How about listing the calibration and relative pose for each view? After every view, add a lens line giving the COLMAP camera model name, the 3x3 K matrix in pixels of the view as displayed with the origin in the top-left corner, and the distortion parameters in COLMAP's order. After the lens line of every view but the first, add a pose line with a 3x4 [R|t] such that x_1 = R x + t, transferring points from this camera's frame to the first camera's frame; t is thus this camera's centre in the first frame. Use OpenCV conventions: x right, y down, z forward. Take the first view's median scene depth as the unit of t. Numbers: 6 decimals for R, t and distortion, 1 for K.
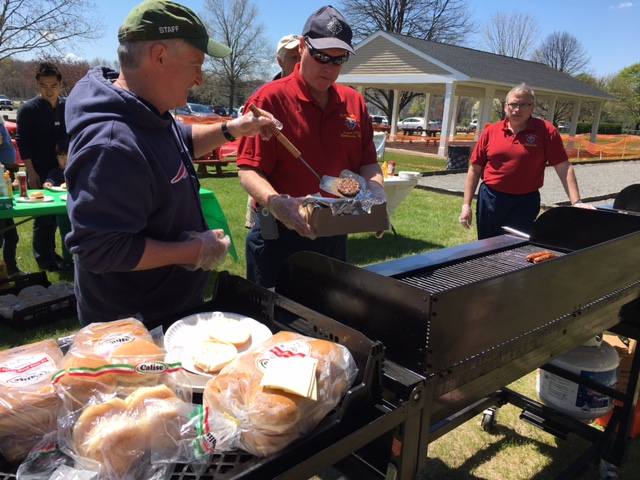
lens RADIAL K [[538.6, 0, 320.0], [0, 538.6, 240.0], [0, 0, 1]] dist [0.064915, -0.104076]
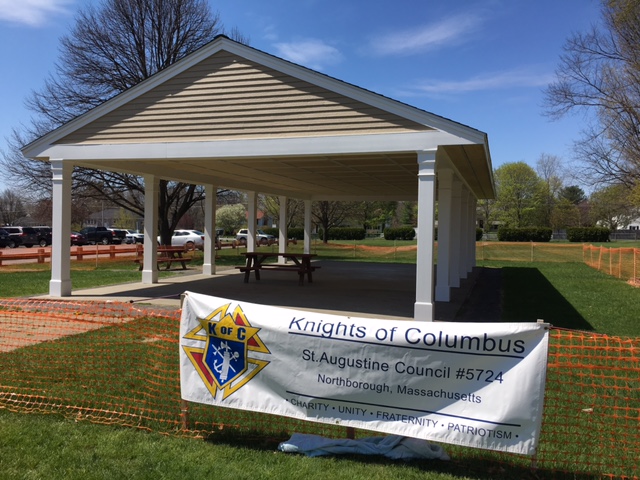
lens RADIAL K [[538.6, 0, 320.0], [0, 538.6, 240.0], [0, 0, 1]] dist [0.064915, -0.104076]
pose [[0.874652, -0.050112, 0.482154, -0.023916], [0.145052, 0.976125, -0.161679, -0.080447], [-0.462541, 0.211350, 0.861038, 0.343107]]
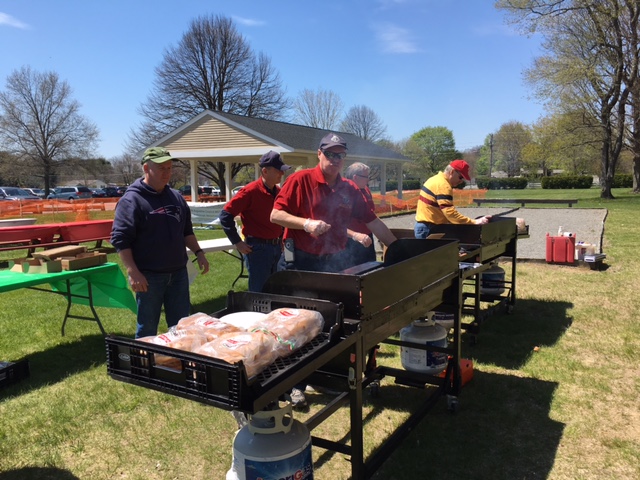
lens RADIAL K [[538.6, 0, 320.0], [0, 538.6, 240.0], [0, 0, 1]] dist [0.064915, -0.104076]
pose [[0.948116, -0.095746, 0.303163, -0.016014], [0.132246, 0.985934, -0.102205, 0.004514], [-0.289113, 0.136995, 0.947442, -0.026837]]
